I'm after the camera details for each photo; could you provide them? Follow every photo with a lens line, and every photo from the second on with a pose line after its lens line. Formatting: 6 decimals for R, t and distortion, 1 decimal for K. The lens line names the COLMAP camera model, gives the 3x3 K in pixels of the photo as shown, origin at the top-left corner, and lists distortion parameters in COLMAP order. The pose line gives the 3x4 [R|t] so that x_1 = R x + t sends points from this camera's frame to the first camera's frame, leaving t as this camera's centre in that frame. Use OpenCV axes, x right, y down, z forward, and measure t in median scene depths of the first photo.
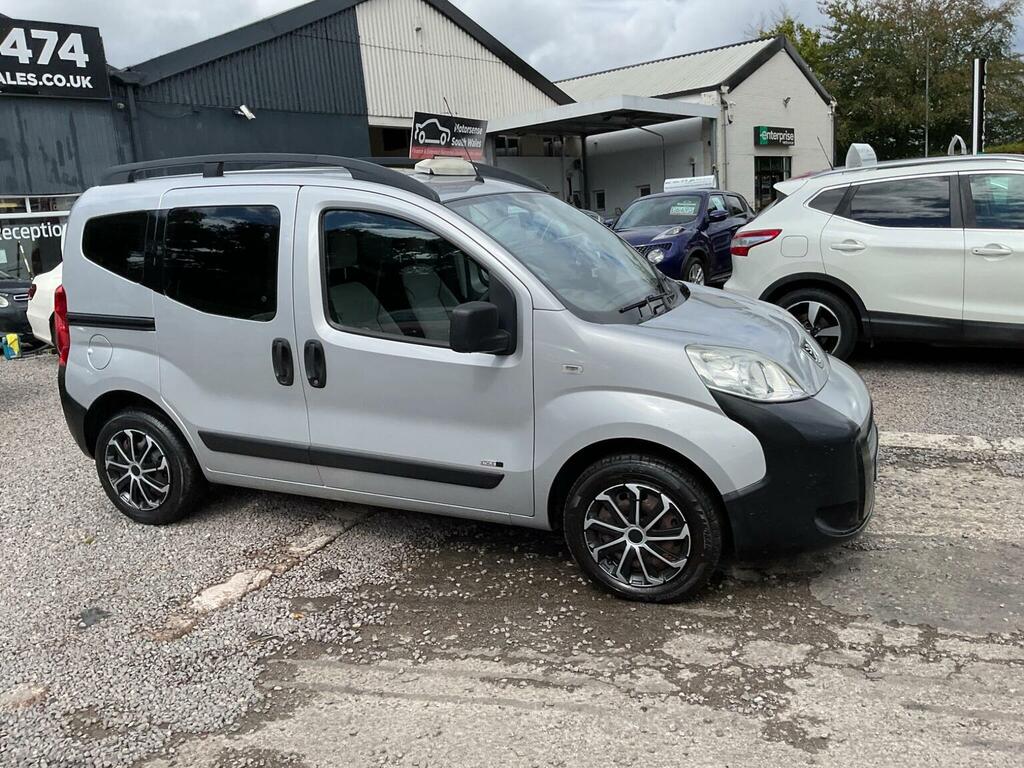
lens RADIAL K [[840.4, 0, 518.6], [0, 840.4, 394.0], [0, 0, 1]] dist [0.050293, -0.099935]
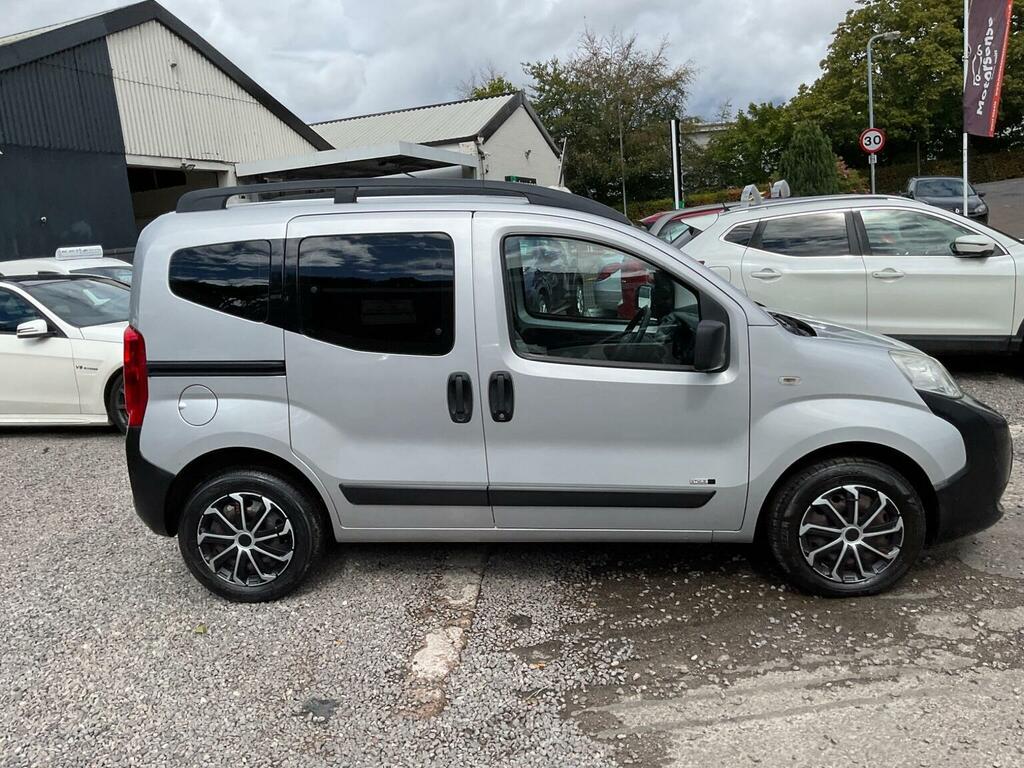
lens RADIAL K [[842.0, 0, 515.8], [0, 842.0, 386.1], [0, 0, 1]] dist [0.052519, -0.101151]
pose [[0.942633, -0.063227, 0.327788, -0.551029], [0.083673, 0.995306, -0.048637, -0.000533], [-0.323174, 0.073274, 0.943499, 0.104857]]
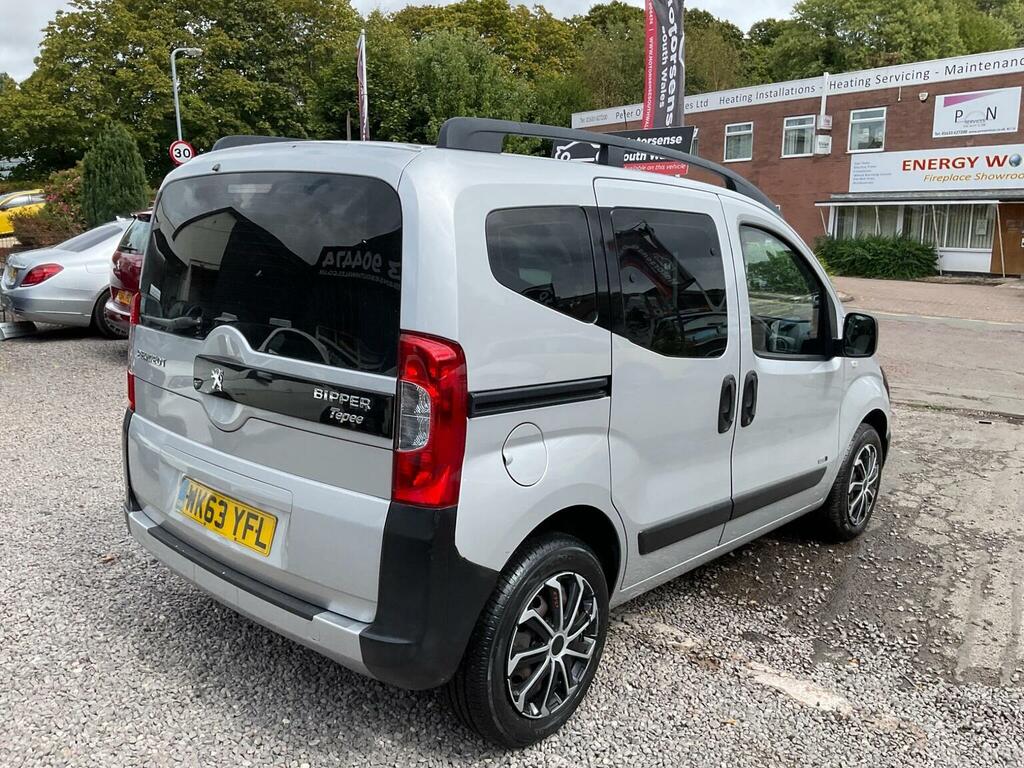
lens RADIAL K [[846.2, 0, 514.0], [0, 846.2, 381.1], [0, 0, 1]] dist [0.022649, -0.051017]
pose [[0.326711, -0.109513, 0.938758, -1.168150], [0.179020, 0.982454, 0.052307, -0.144867], [-0.928015, 0.150968, 0.340583, 0.949707]]
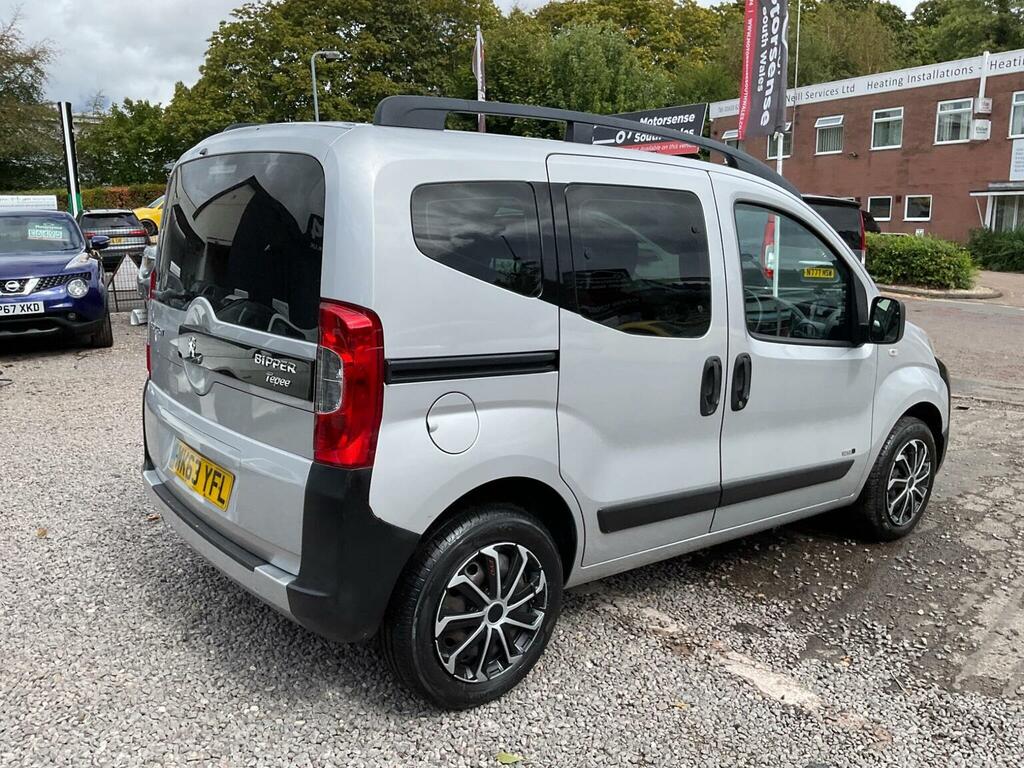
lens RADIAL K [[848.0, 0, 512.9], [0, 848.0, 383.3], [0, 0, 1]] dist [0.034007, -0.075341]
pose [[0.479127, -0.105682, 0.871360, -1.121168], [0.162444, 0.986253, 0.030296, -0.099066], [-0.862583, 0.127032, 0.489708, 0.802165]]
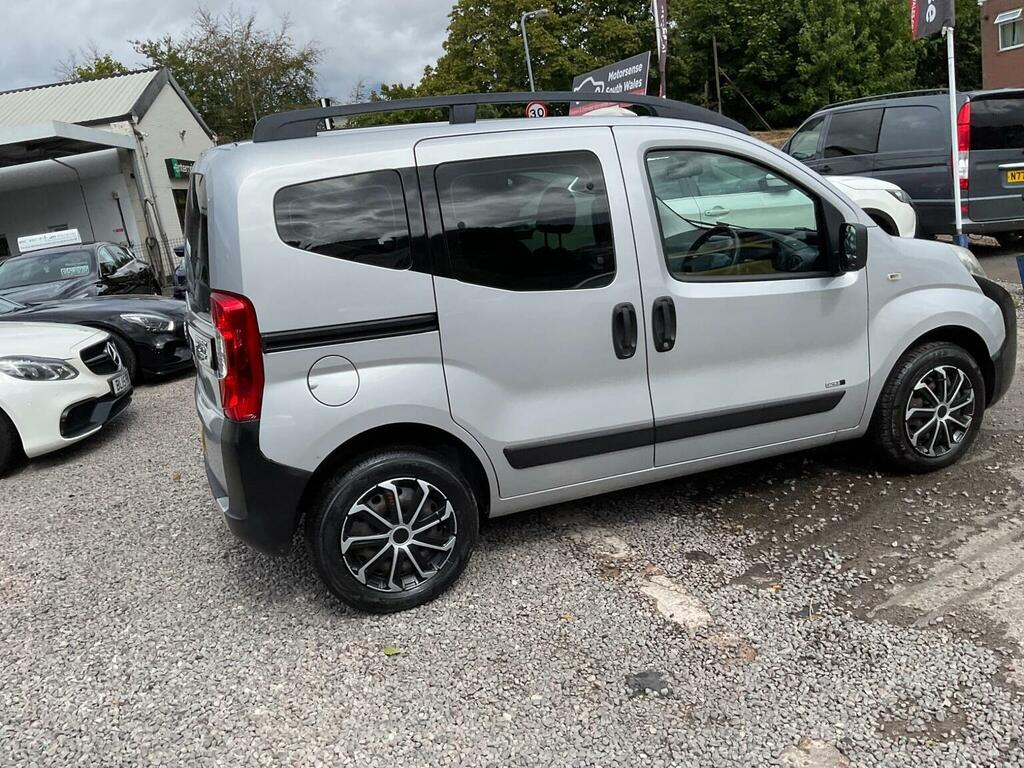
lens RADIAL K [[842.0, 0, 515.8], [0, 842.0, 386.1], [0, 0, 1]] dist [0.052519, -0.101151]
pose [[0.717415, -0.193600, 0.669205, -0.985295], [0.231842, 0.972203, 0.032713, -0.037964], [-0.656937, 0.131681, 0.742357, 0.467618]]
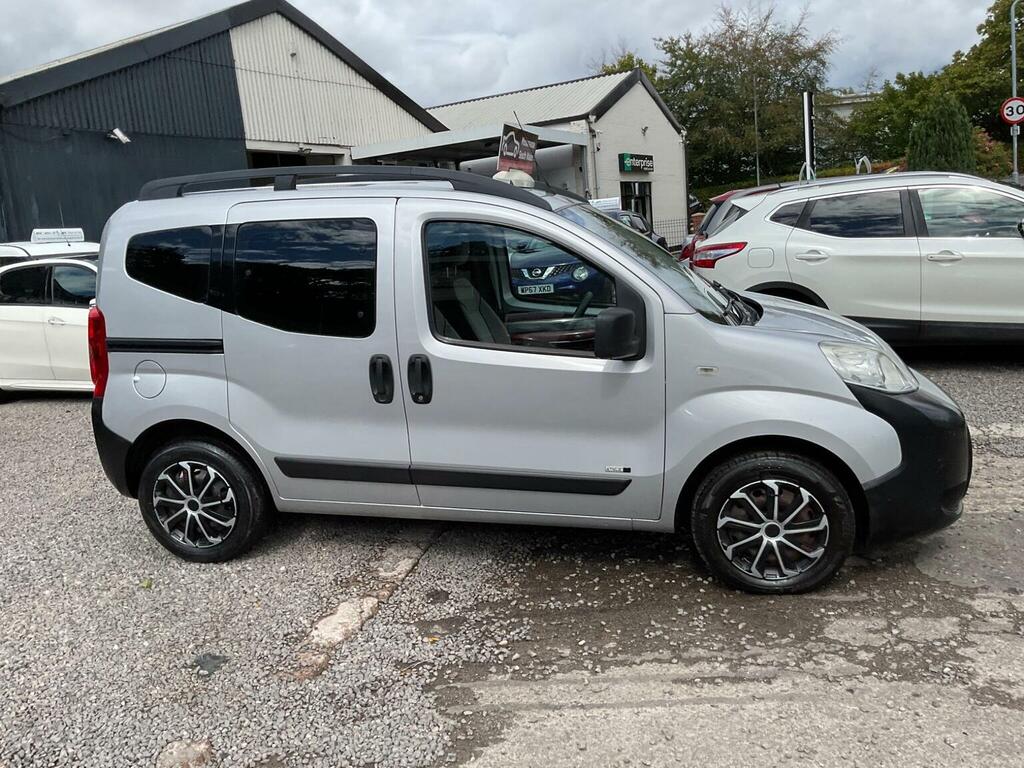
lens RADIAL K [[837.1, 0, 516.6], [0, 837.1, 389.6], [0, 0, 1]] dist [0.052117, -0.097668]
pose [[0.983726, -0.044888, 0.173975, -0.309013], [0.050995, 0.998224, -0.030789, 0.013665], [-0.172284, 0.039159, 0.984269, 0.036328]]
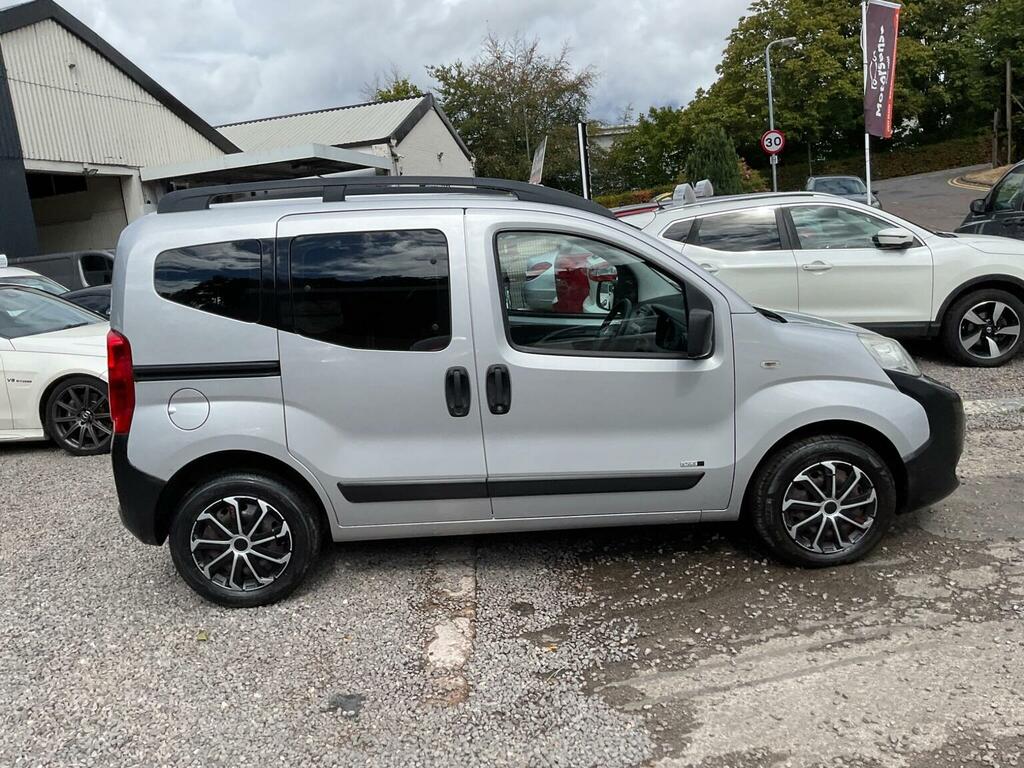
lens RADIAL K [[842.0, 0, 515.8], [0, 842.0, 386.1], [0, 0, 1]] dist [0.052519, -0.101151]
pose [[0.899869, -0.093763, 0.425963, -0.653249], [0.122843, 0.991569, -0.041248, 0.002649], [-0.418504, 0.089444, 0.903800, 0.122441]]
